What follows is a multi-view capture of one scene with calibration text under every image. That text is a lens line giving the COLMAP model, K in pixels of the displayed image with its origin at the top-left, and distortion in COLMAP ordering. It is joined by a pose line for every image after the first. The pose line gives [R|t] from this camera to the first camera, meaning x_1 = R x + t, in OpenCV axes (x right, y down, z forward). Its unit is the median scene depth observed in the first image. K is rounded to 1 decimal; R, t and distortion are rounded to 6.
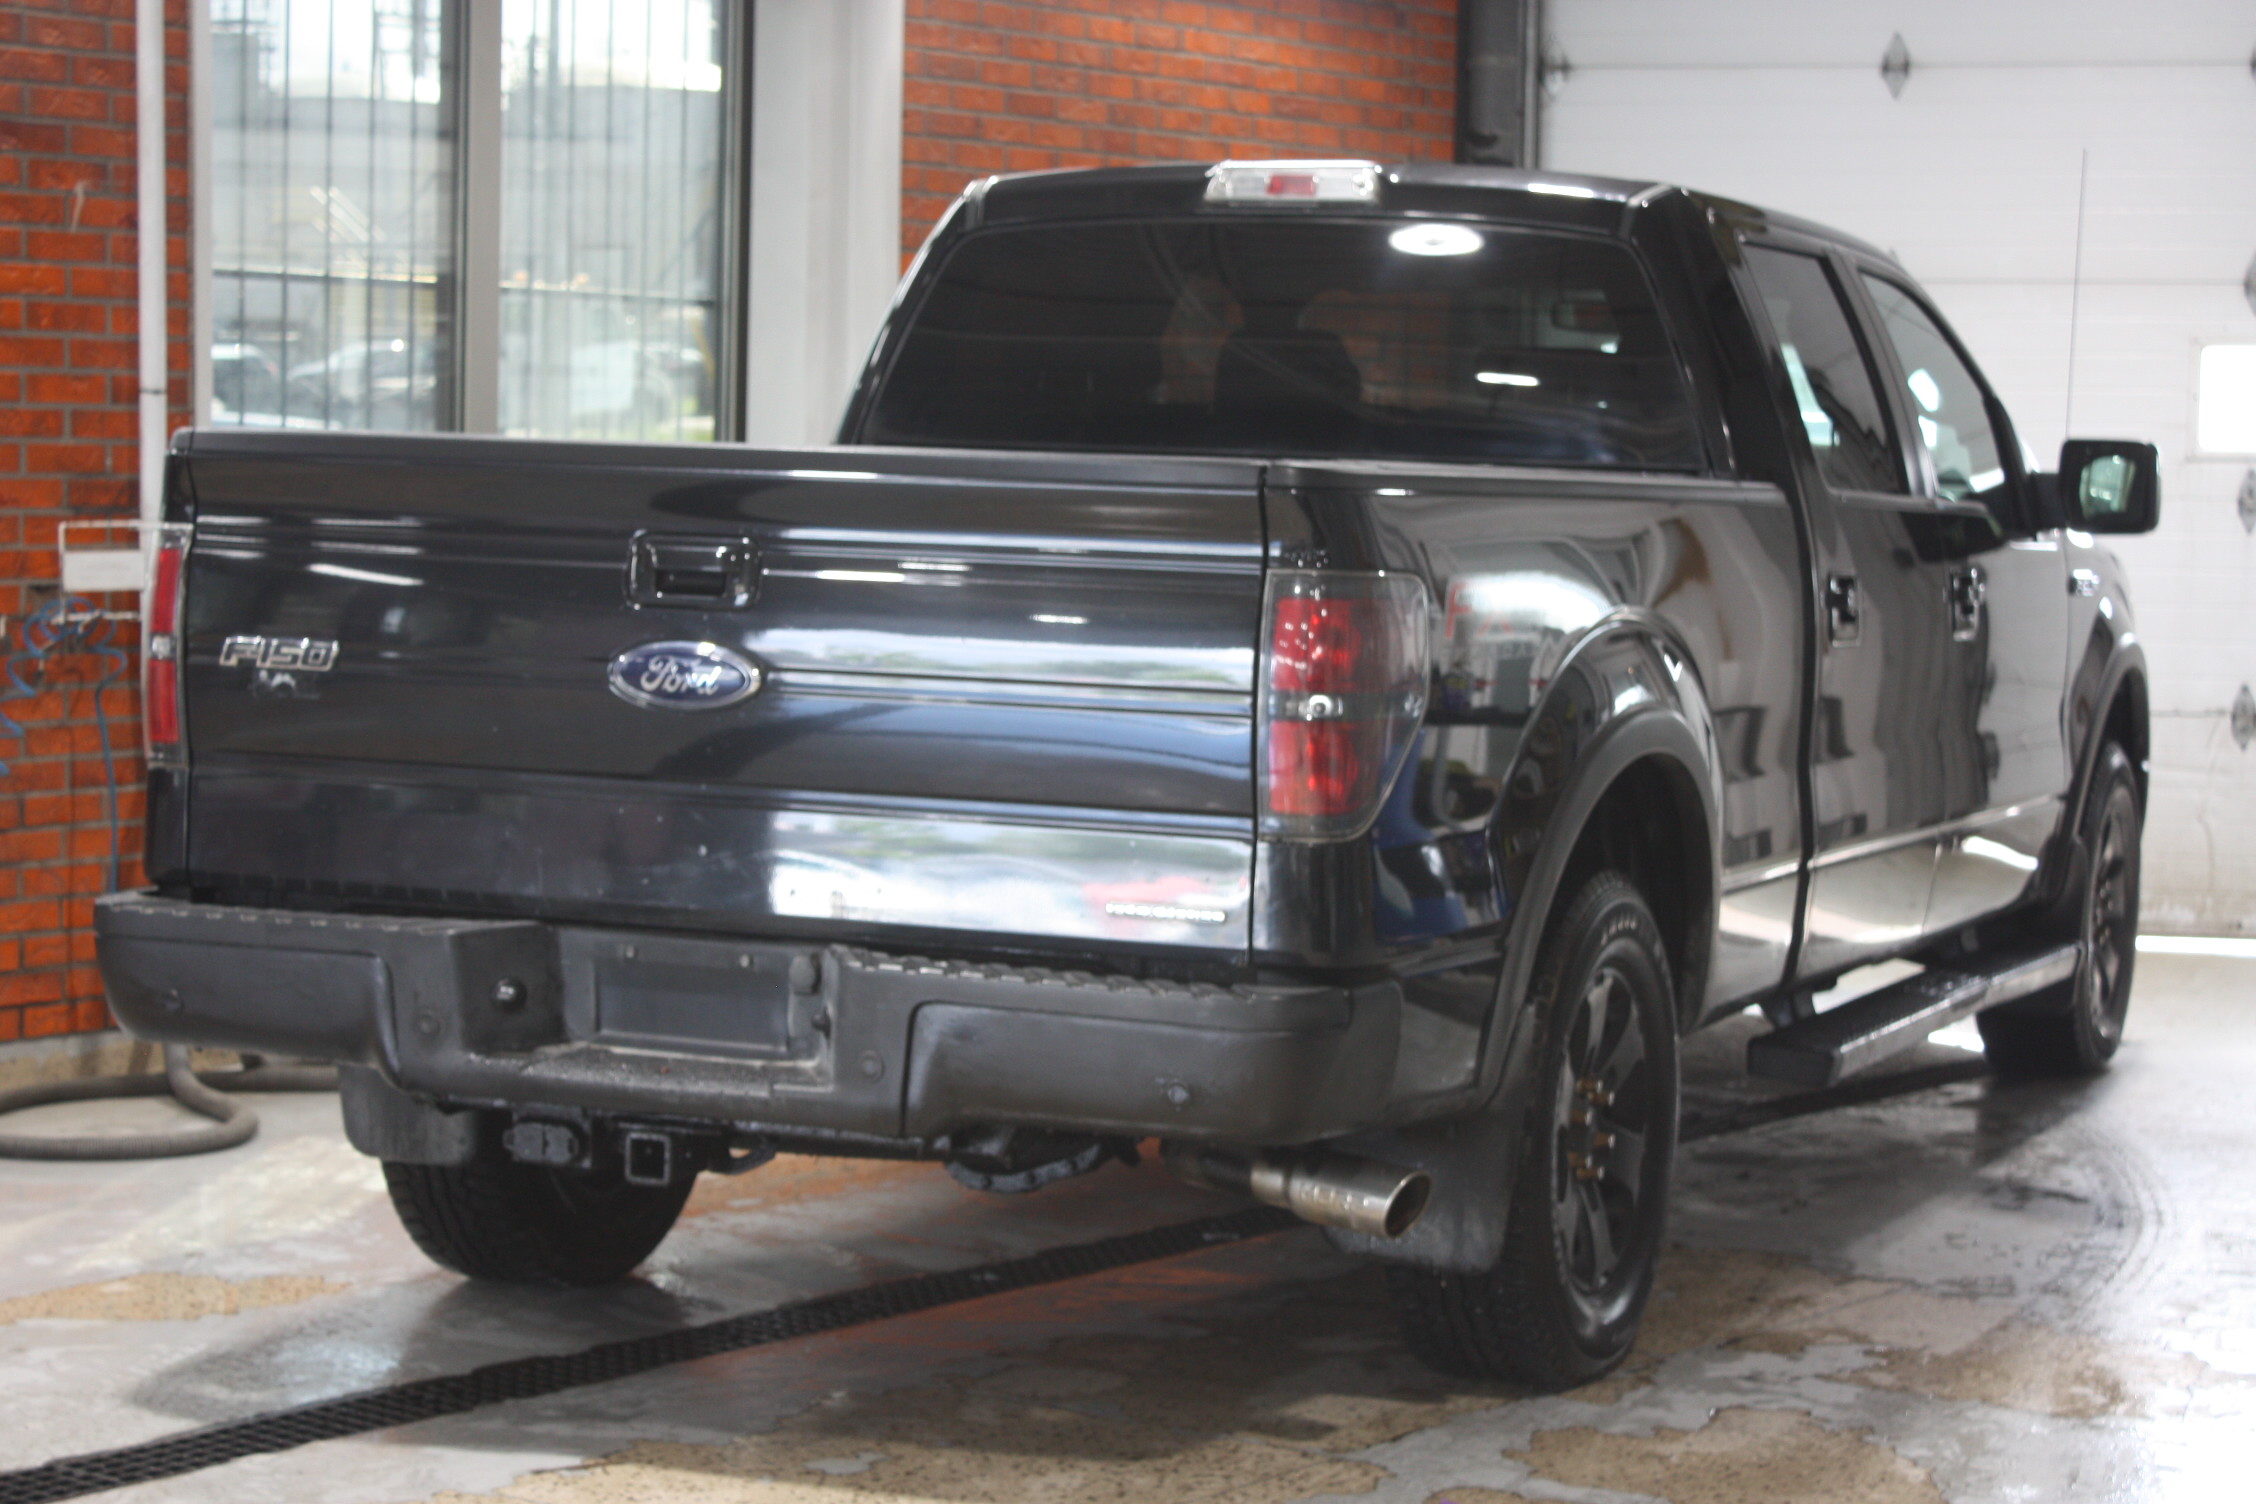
lens RADIAL K [[4731.9, 0, 1127.7], [0, 4731.9, 759.3], [0, 0, 1]] dist [0.023463, 0.000000]
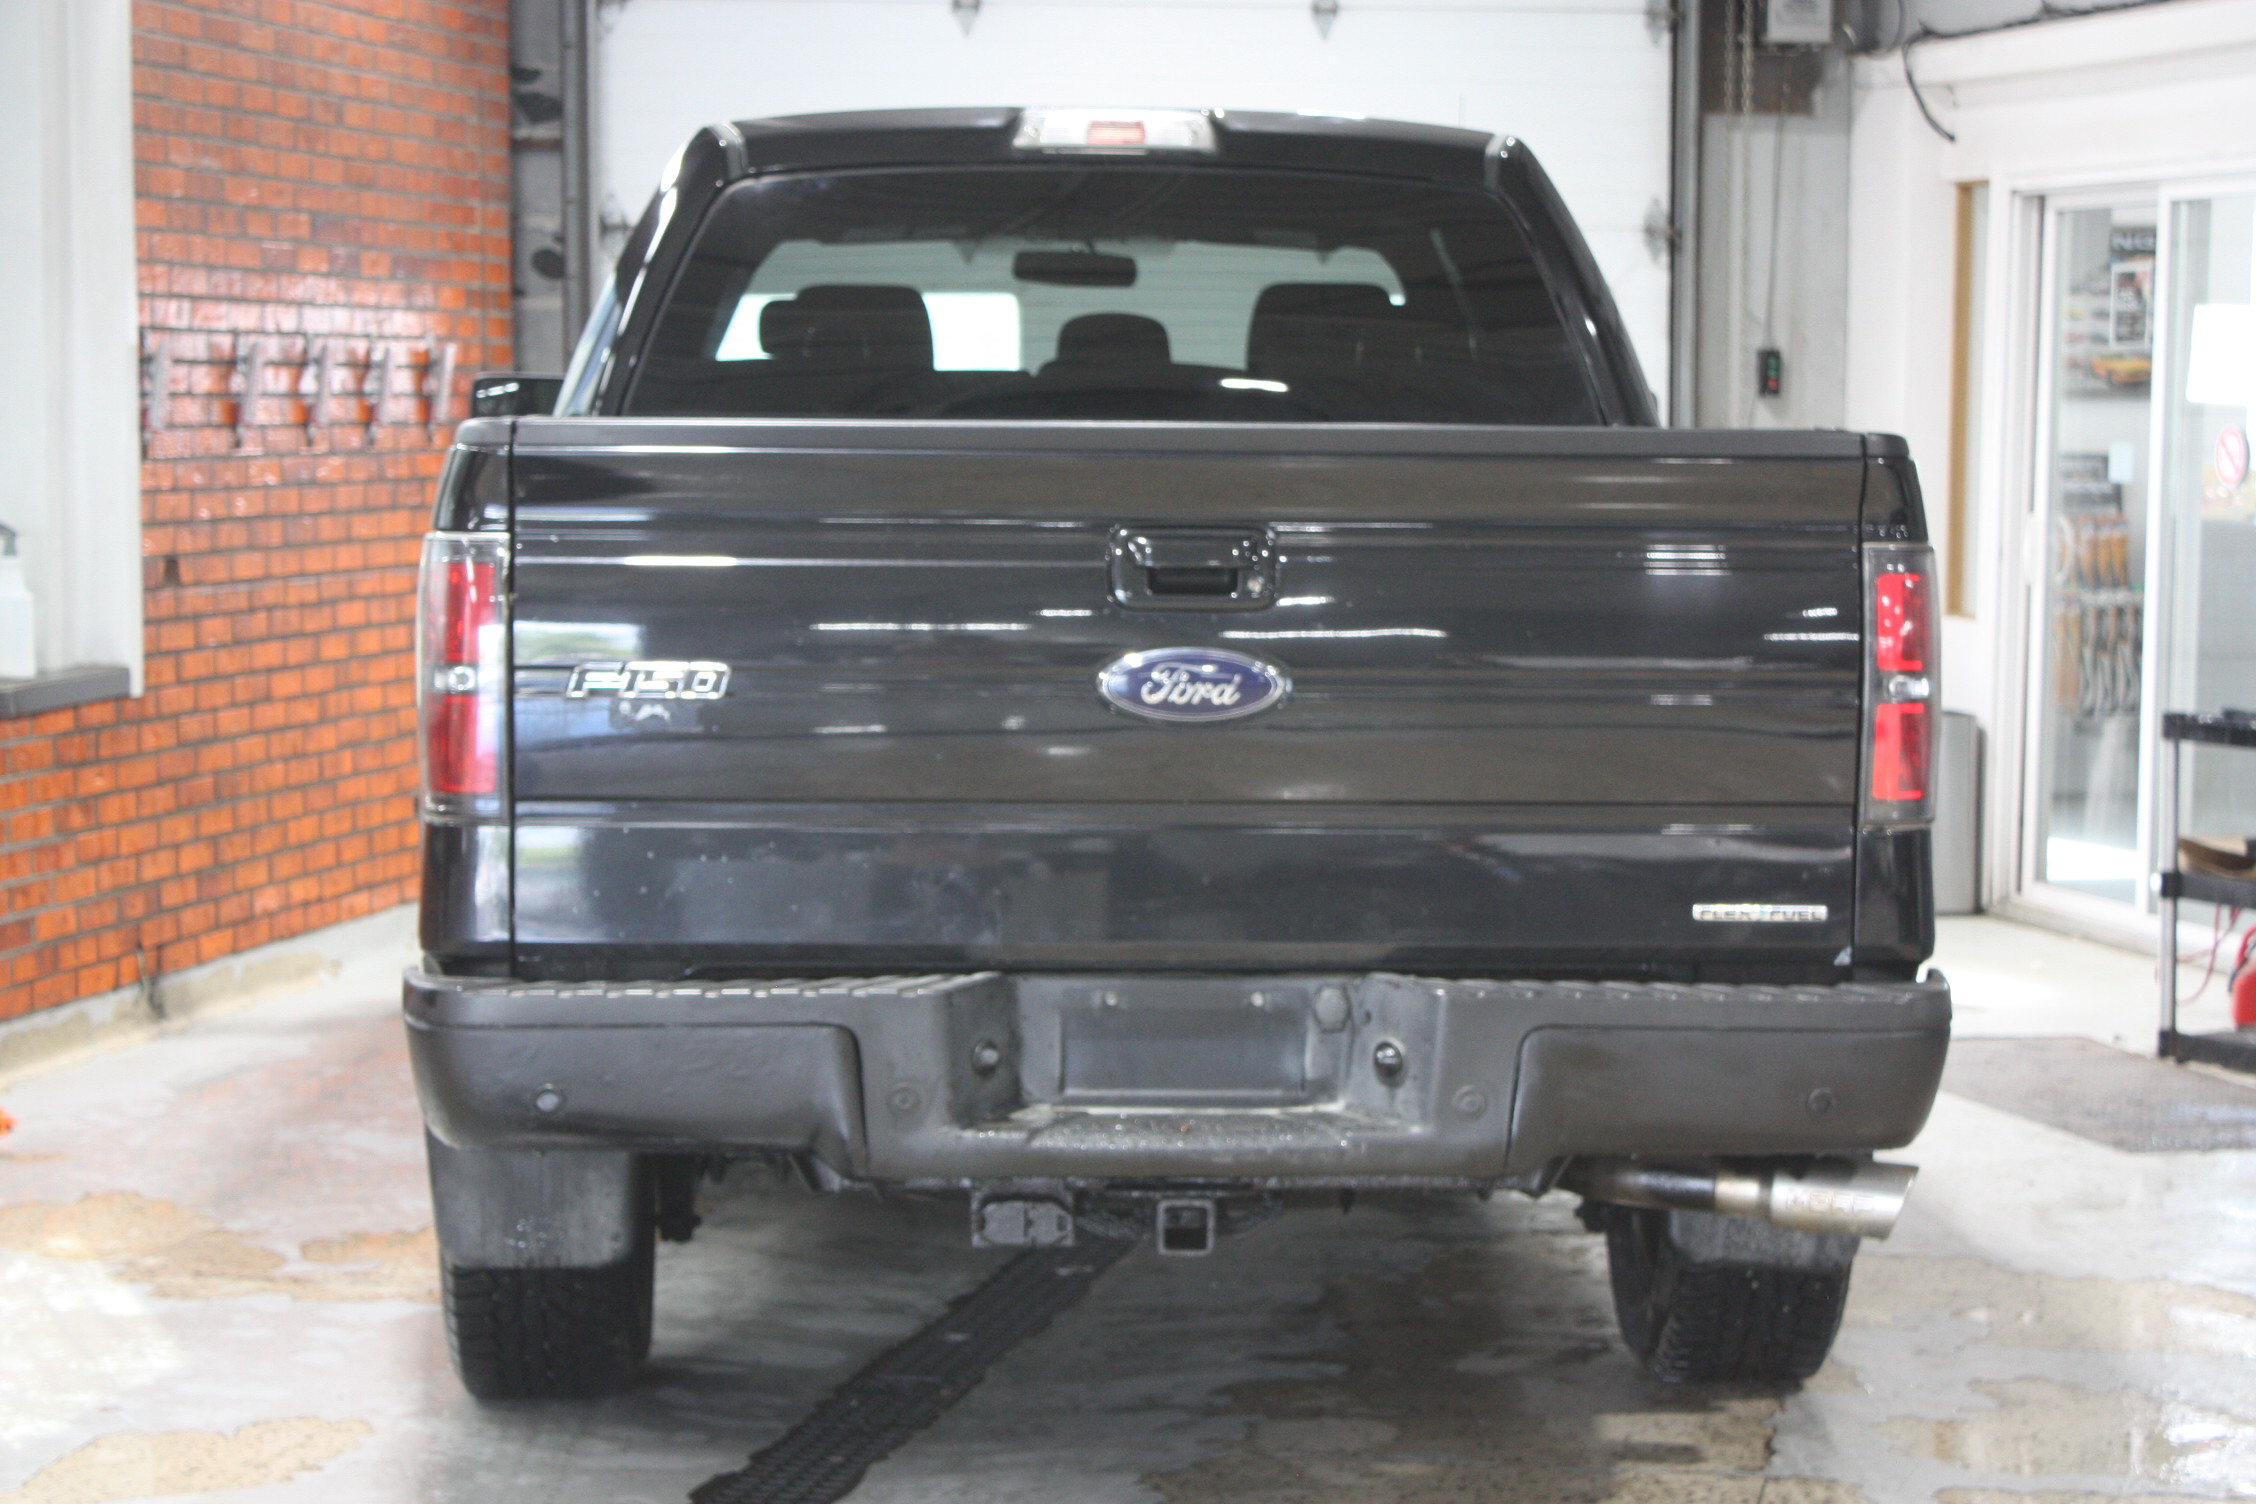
lens RADIAL K [[4970.5, 0, 1128.0], [0, 4970.5, 745.2], [0, 0, 1]] dist [0.009358, 0.000000]
pose [[0.892988, -0.050450, 0.447245, -0.513566], [0.047816, 0.998708, 0.017185, -0.022517], [-0.447534, 0.006039, 0.894246, 0.164474]]
